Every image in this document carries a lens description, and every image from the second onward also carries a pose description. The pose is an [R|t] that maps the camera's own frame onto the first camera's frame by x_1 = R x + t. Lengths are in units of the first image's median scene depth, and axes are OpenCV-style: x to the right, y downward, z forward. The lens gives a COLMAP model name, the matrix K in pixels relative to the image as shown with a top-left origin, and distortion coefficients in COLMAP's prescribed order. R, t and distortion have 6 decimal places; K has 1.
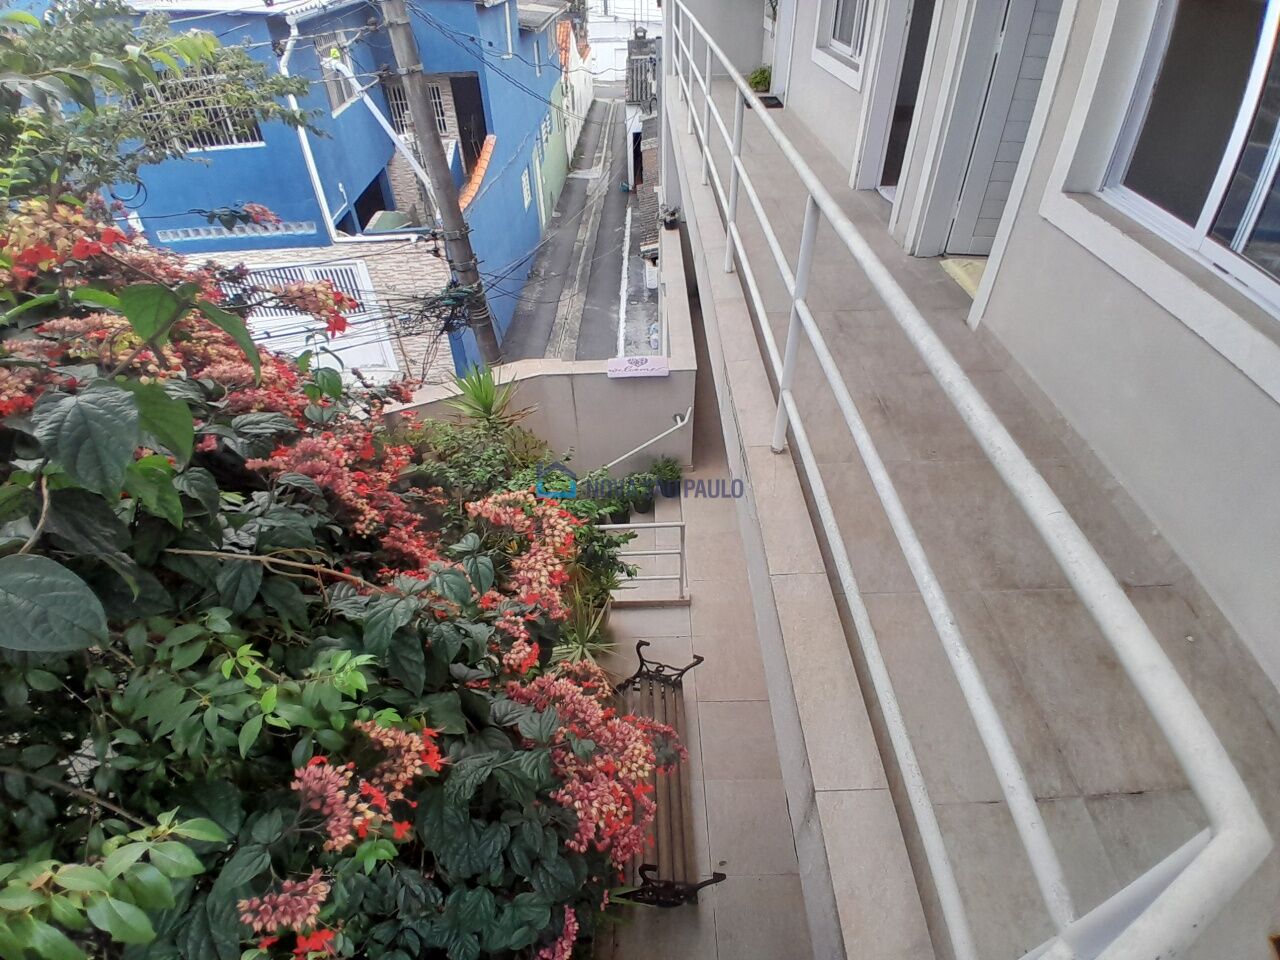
lens RADIAL K [[639.6, 0, 640.4], [0, 639.6, 497.3], [0, 0, 1]] dist [-0.009994, -0.035753]
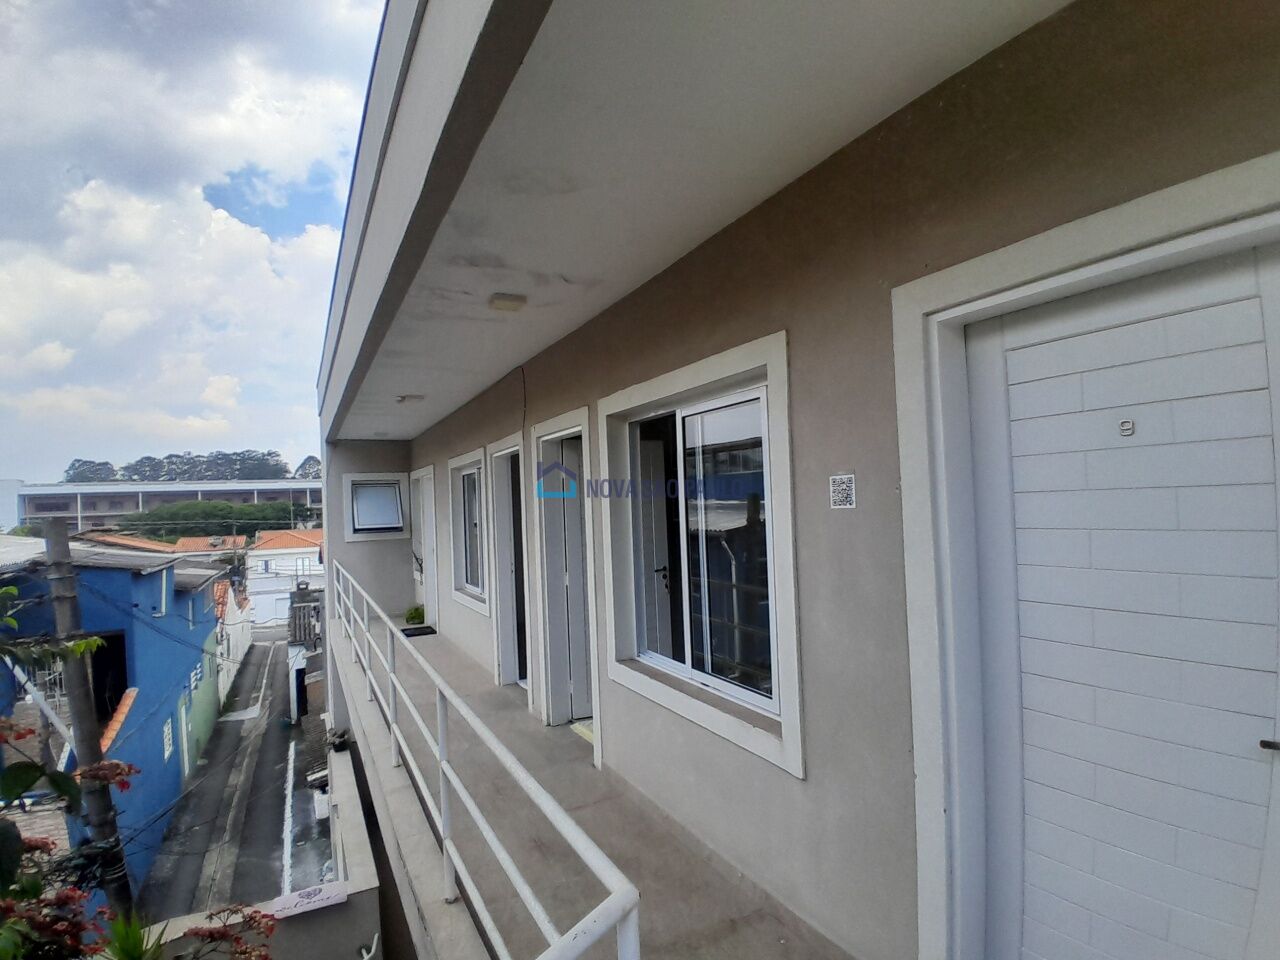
lens RADIAL K [[639.6, 0, 633.0], [0, 639.6, 492.4], [0, 0, 1]] dist [-0.009994, -0.035753]
pose [[0.886854, -0.005003, 0.462023, -0.001930], [0.322646, 0.722476, -0.611496, 0.029257], [-0.330741, 0.691377, 0.642345, -0.049580]]
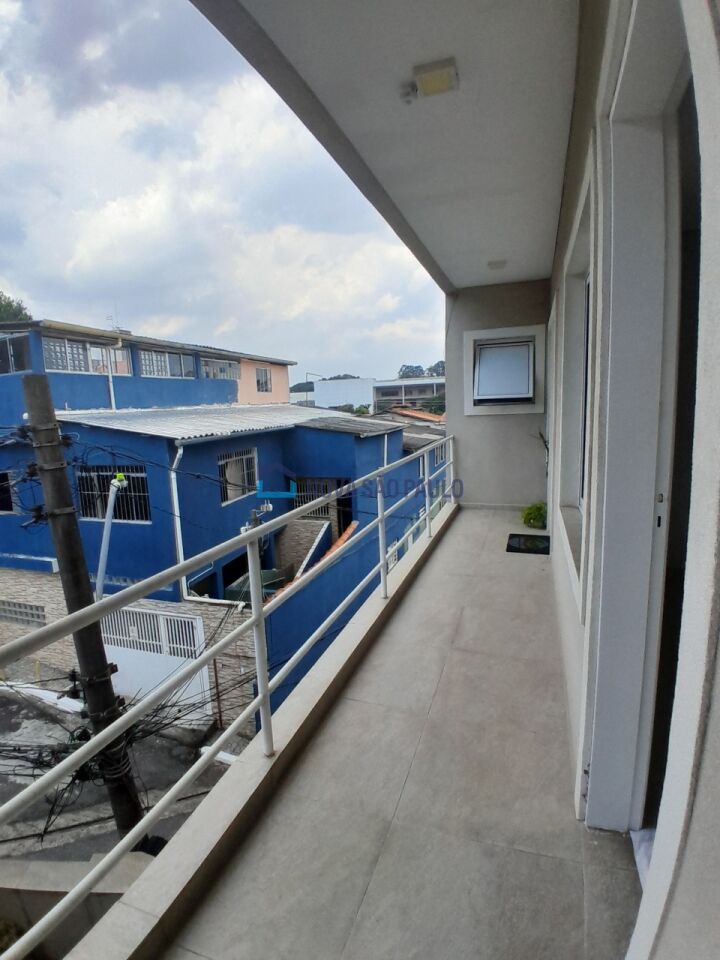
lens RADIAL K [[479.7, 0, 356.9], [0, 479.7, 474.8], [0, 0, 1]] dist [-0.009994, -0.035753]
pose [[0.939143, 0.032508, -0.341986, 0.108521], [-0.213803, 0.834519, -0.507806, -0.182985], [0.268886, 0.550020, 0.790683, 0.212568]]
